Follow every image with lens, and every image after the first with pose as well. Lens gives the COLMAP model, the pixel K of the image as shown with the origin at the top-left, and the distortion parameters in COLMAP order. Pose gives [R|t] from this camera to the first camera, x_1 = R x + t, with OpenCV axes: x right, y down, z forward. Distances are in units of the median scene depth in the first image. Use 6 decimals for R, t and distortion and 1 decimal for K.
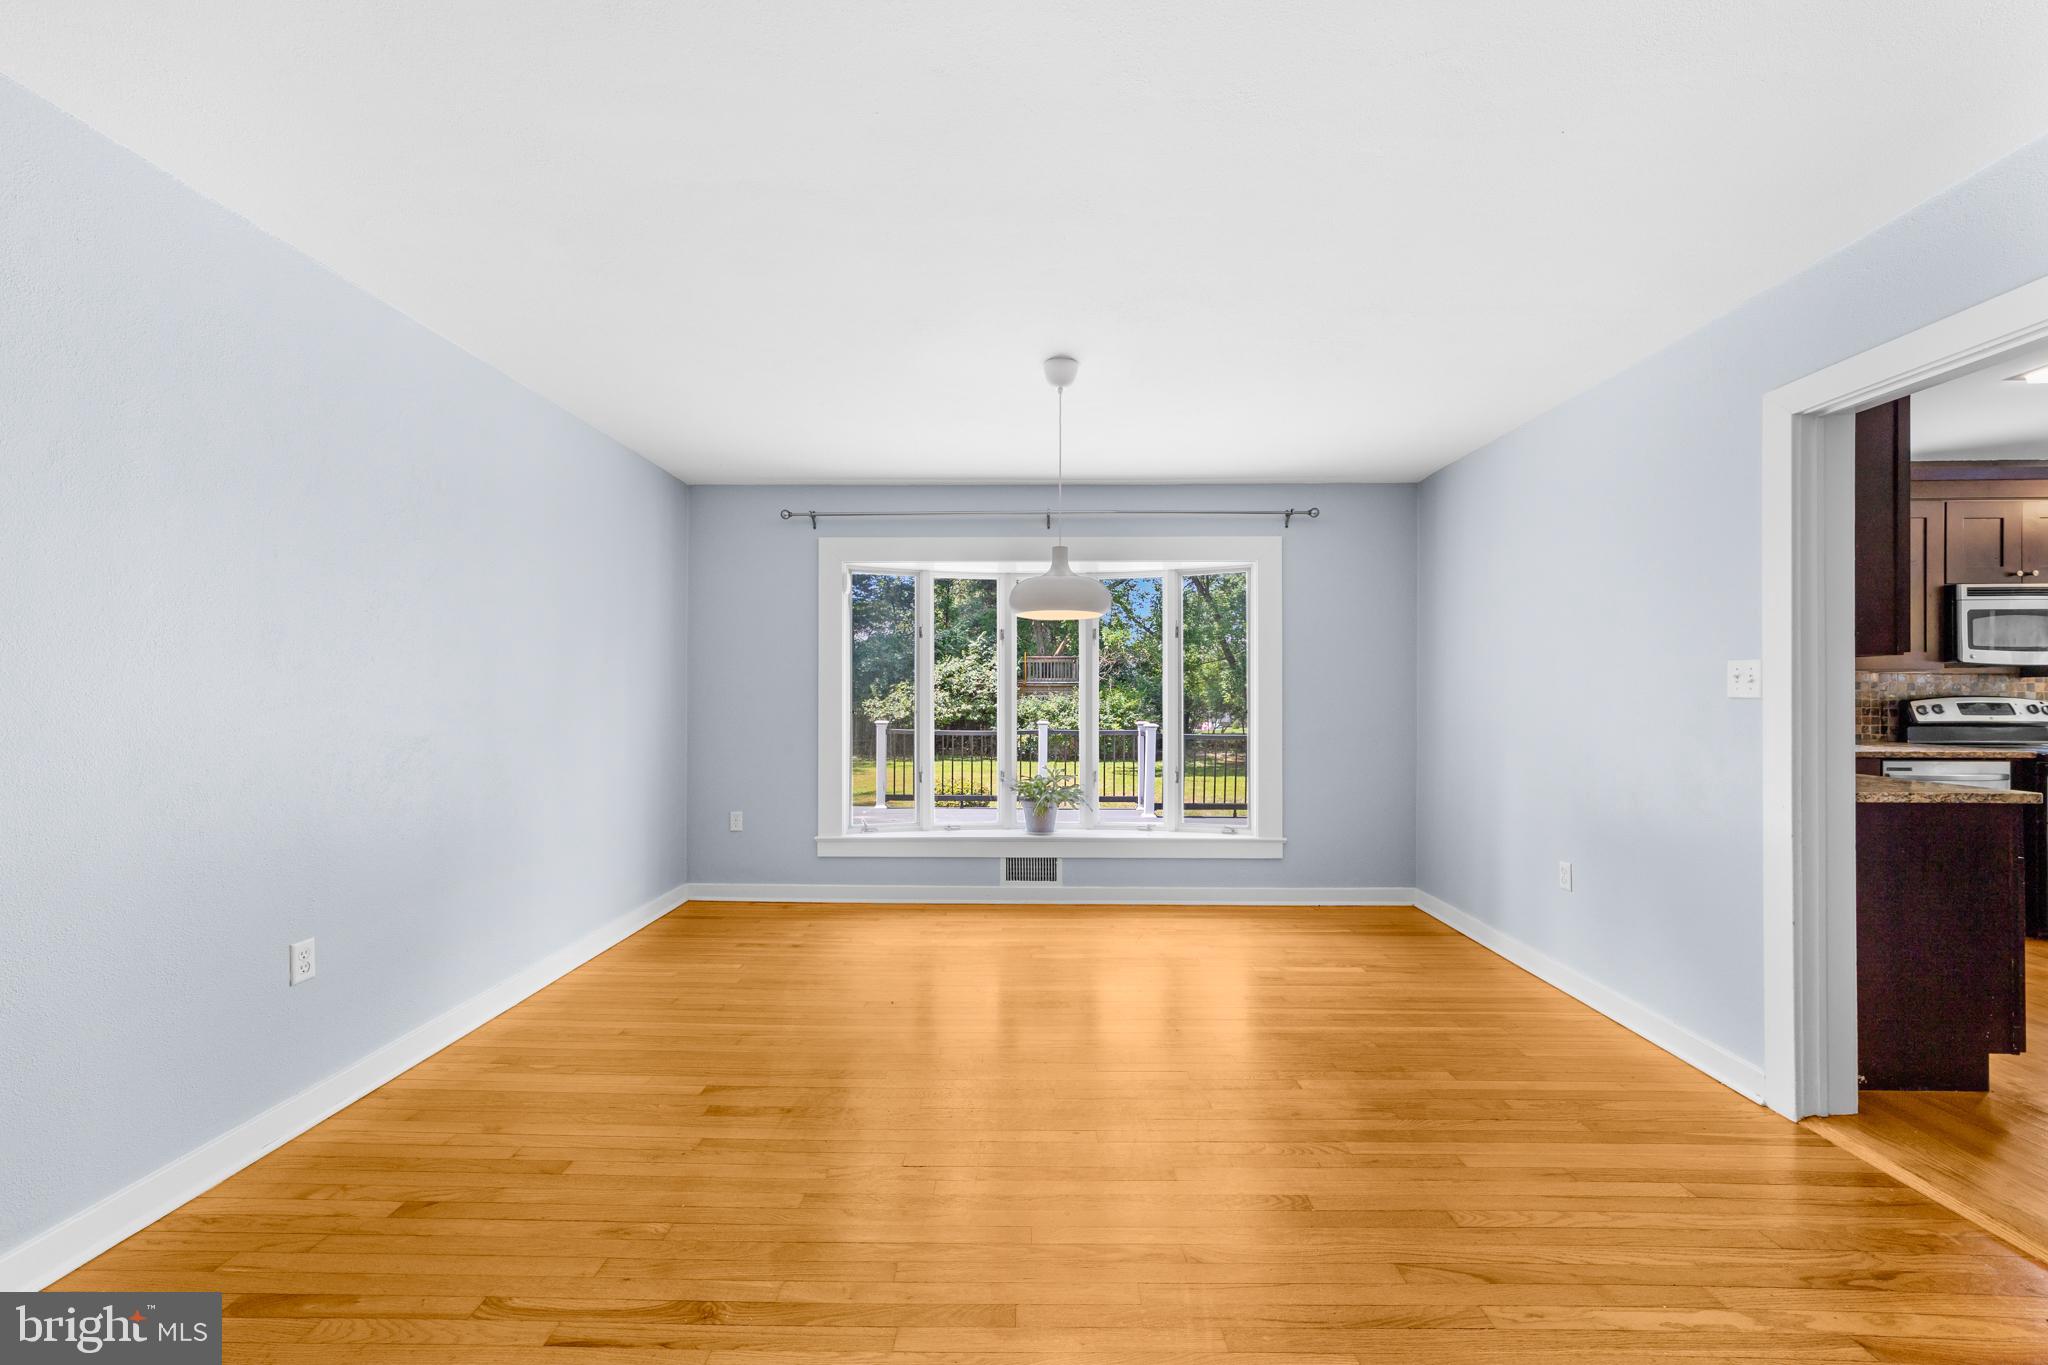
lens RADIAL K [[793.6, 0, 1029.2], [0, 793.6, 689.1], [0, 0, 1]] dist [-0.001138, 0.001327]
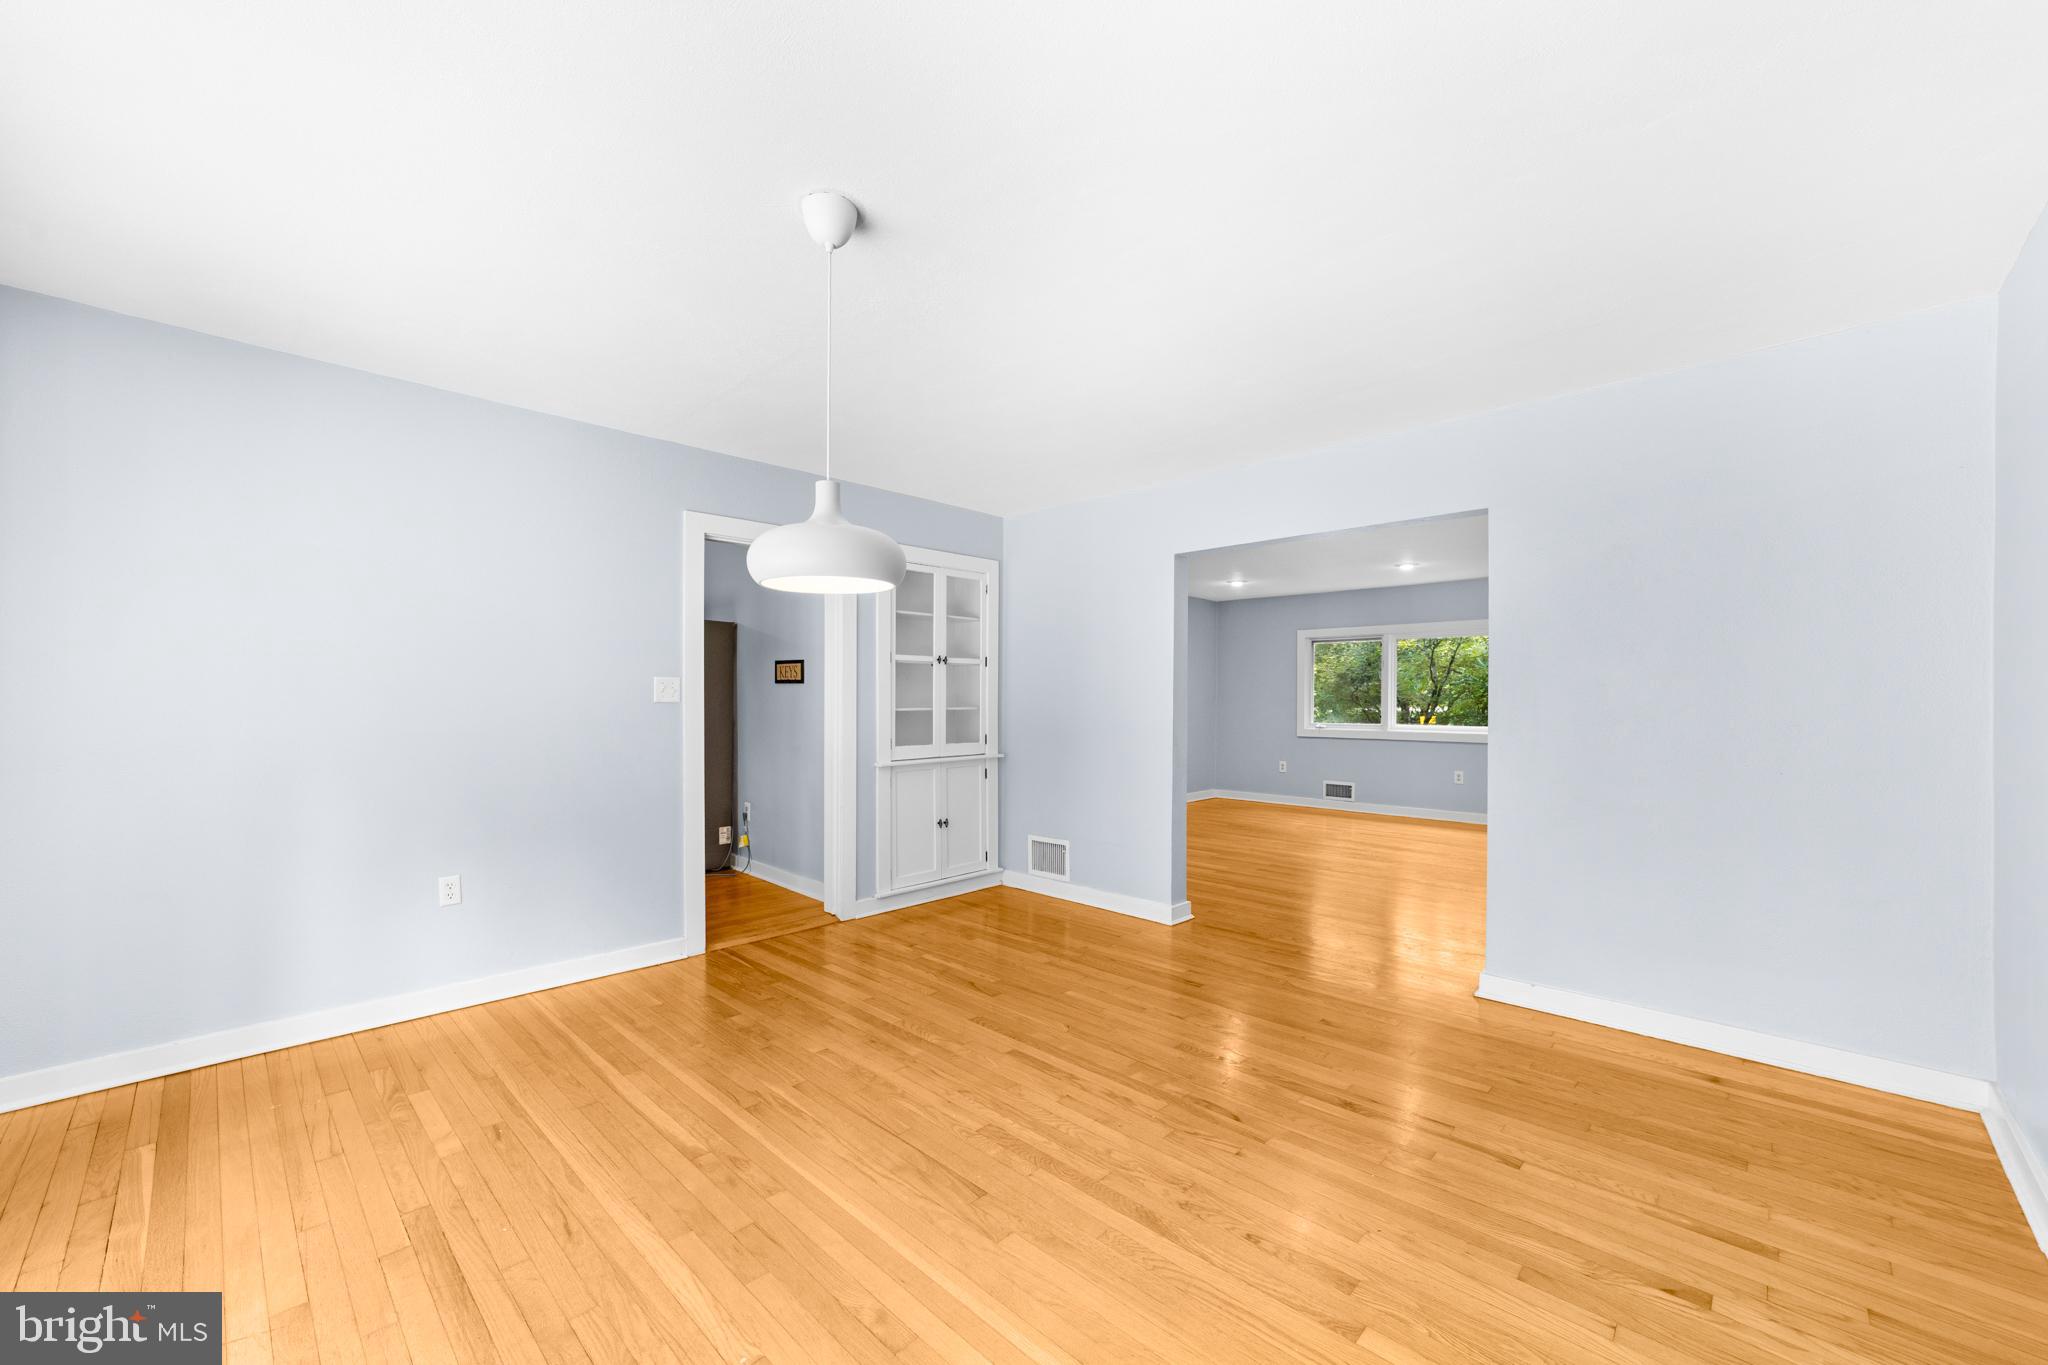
lens RADIAL K [[793.6, 0, 1031.2], [0, 793.6, 695.5], [0, 0, 1]] dist [-0.001138, 0.001327]
pose [[-0.729595, 0.001174, 0.683878, -0.724251], [-0.007954, 0.999916, -0.010203, 0.008810], [-0.683833, -0.012883, -0.729525, 1.831349]]
